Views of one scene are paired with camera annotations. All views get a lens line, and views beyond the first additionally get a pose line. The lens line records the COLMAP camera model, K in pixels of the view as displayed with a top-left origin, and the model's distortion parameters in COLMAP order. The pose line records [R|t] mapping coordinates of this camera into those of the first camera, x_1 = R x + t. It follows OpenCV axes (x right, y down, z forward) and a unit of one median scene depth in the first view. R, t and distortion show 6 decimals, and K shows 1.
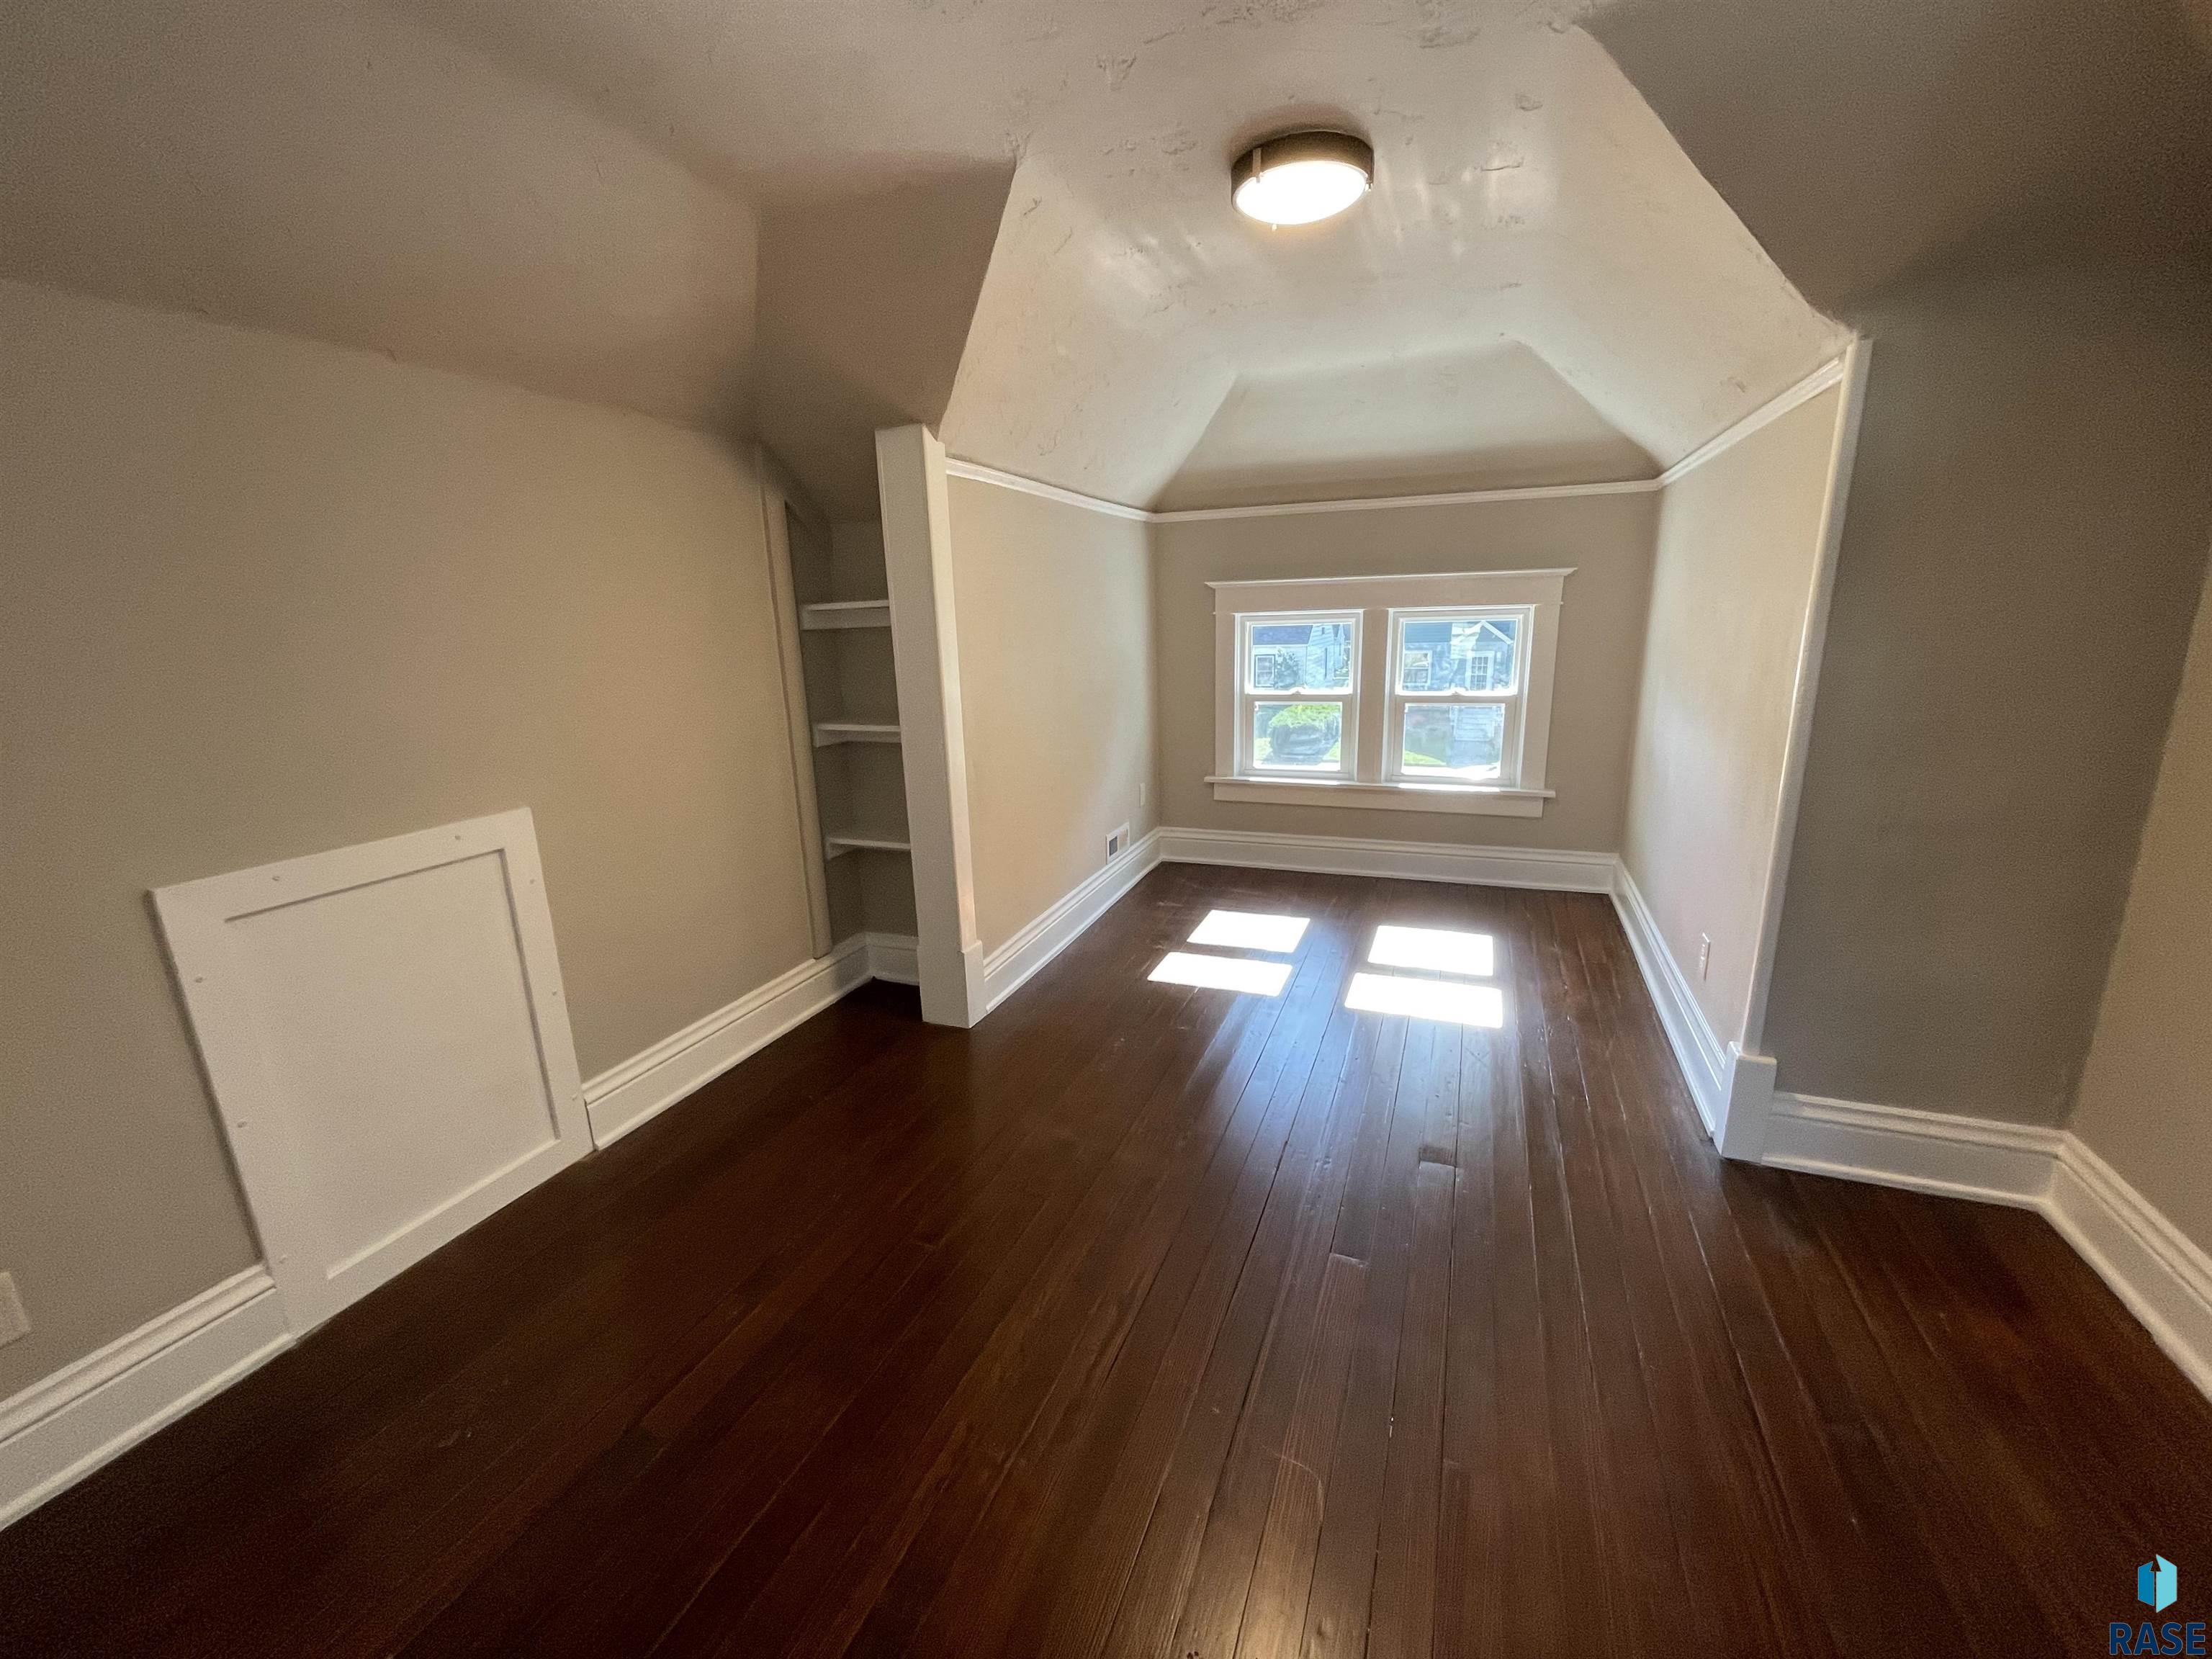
lens RADIAL K [[885.2, 0, 1105.0], [0, 885.2, 830.5], [0, 0, 1]] dist [0.000813, 0.000383]
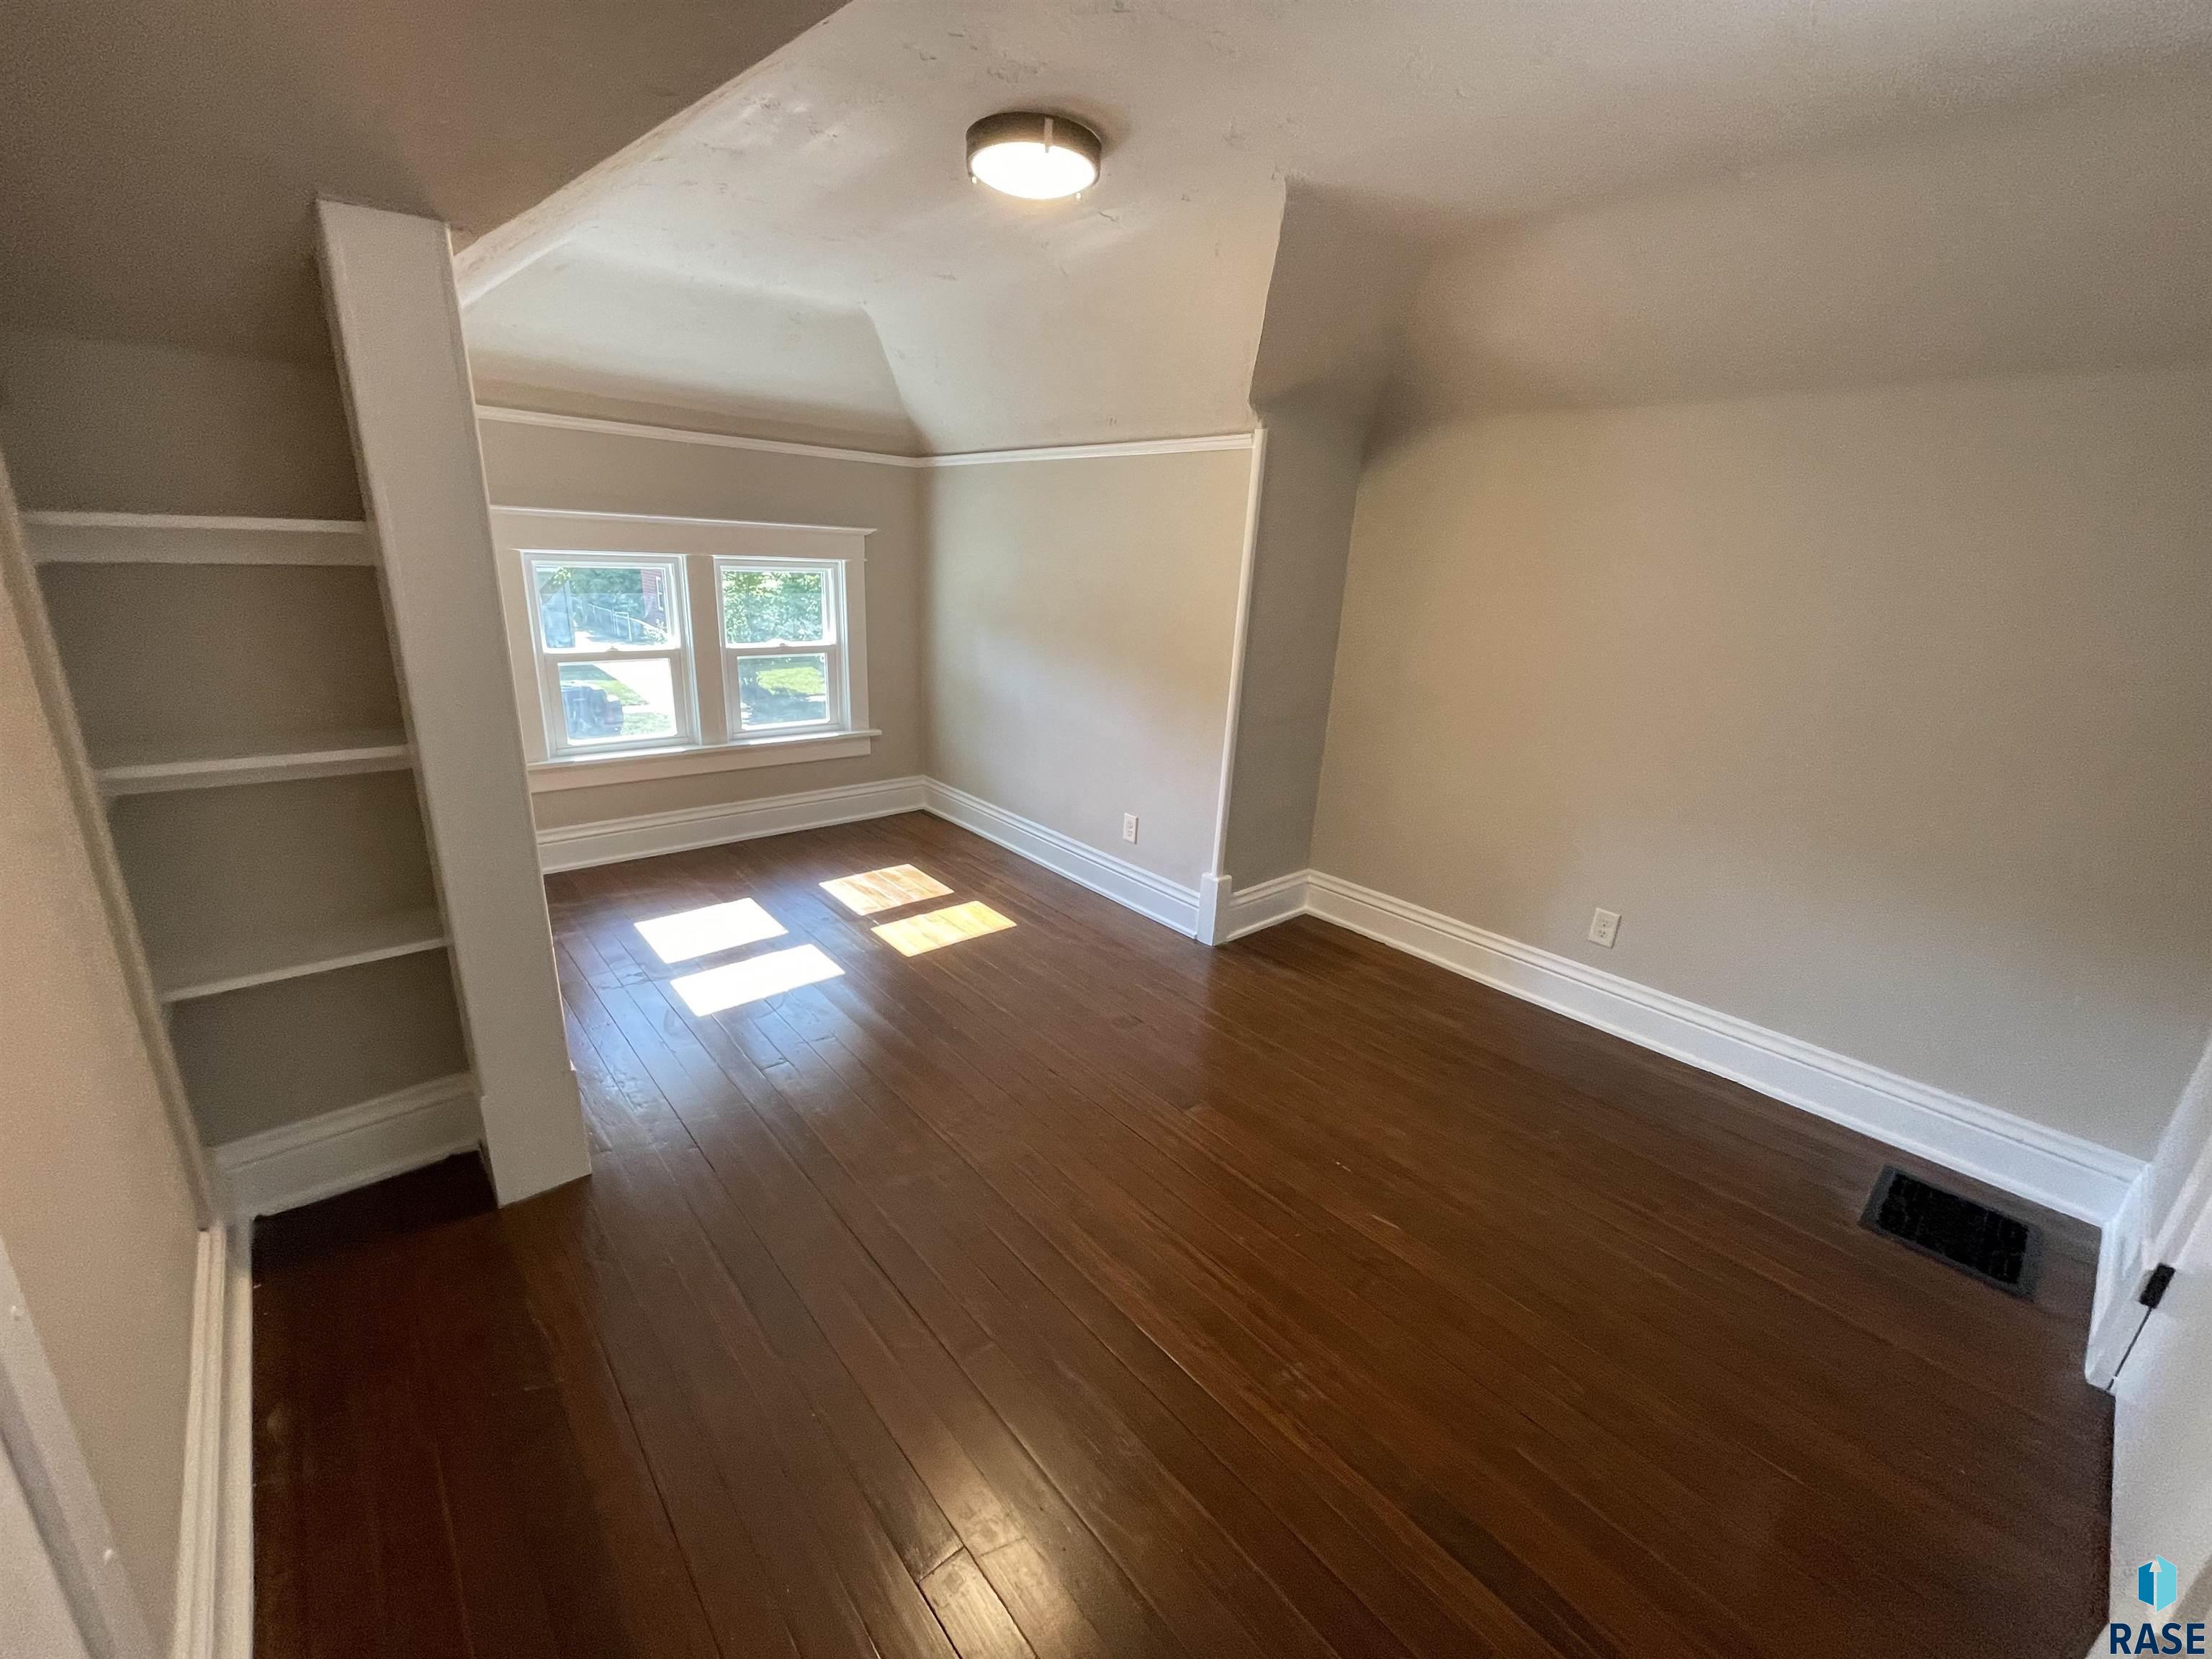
lens RADIAL K [[885.2, 0, 1095.8], [0, 885.2, 826.3], [0, 0, 1]] dist [0.000813, 0.000383]
pose [[0.453486, -0.212404, 0.865584, -0.375363], [0.152548, 0.975354, 0.159419, -0.062822], [-0.878112, 0.059749, 0.474710, 0.234116]]
